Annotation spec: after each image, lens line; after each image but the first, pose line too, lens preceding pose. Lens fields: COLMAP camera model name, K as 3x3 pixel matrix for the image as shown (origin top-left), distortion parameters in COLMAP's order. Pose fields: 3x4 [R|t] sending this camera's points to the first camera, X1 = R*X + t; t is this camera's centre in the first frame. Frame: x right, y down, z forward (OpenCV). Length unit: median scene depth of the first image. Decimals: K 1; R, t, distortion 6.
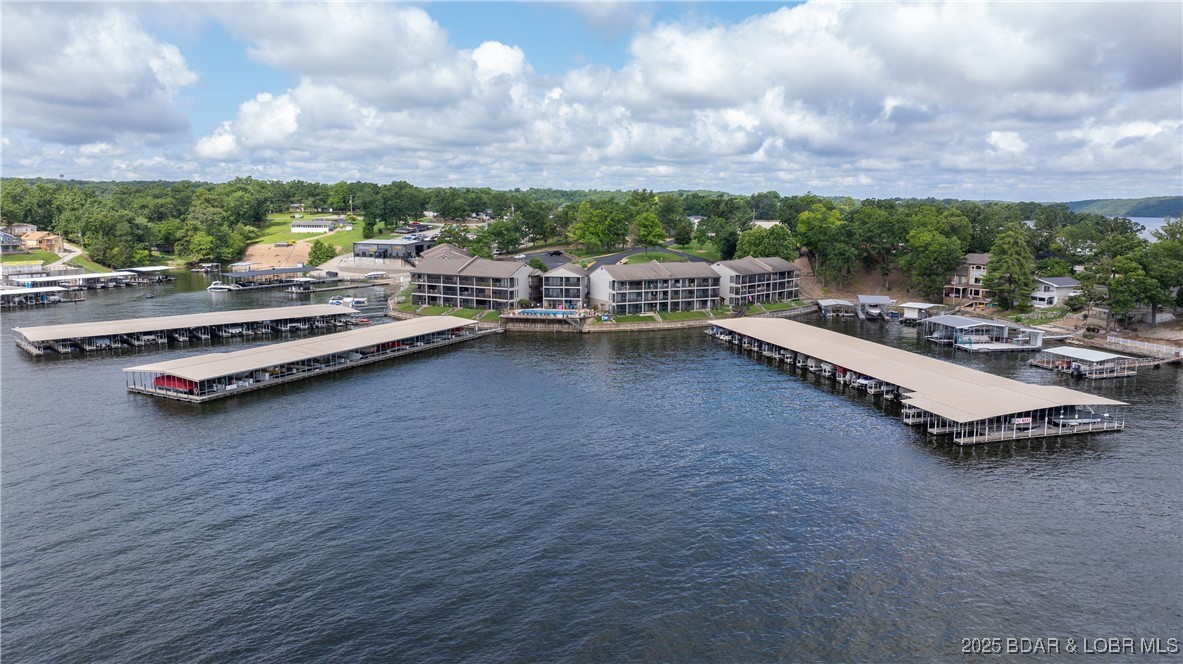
lens RADIAL K [[869.4, 0, 591.5], [0, 869.4, 332.0], [0, 0, 1]] dist [-0.002422, -0.000275]
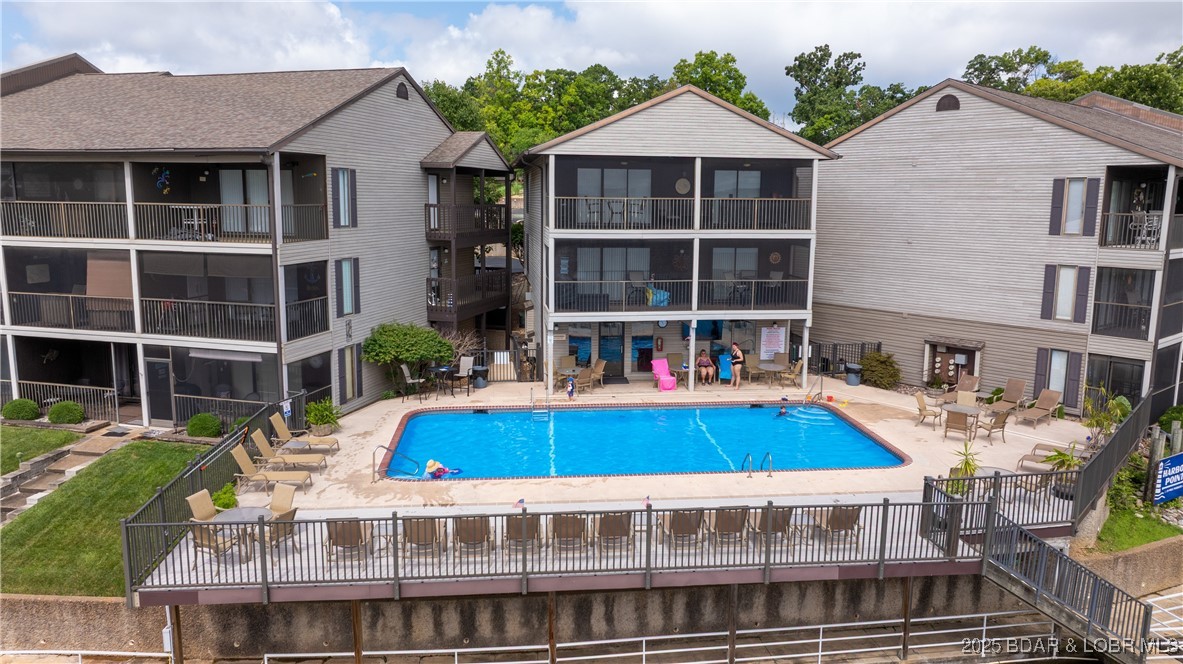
lens RADIAL K [[869.4, 0, 591.5], [0, 869.4, 332.0], [0, 0, 1]] dist [-0.002422, -0.000275]
pose [[0.977776, -0.034380, 0.206813, -0.071454], [0.030355, 0.999284, 0.022603, -0.036024], [-0.207442, -0.015822, 0.978119, 0.795854]]
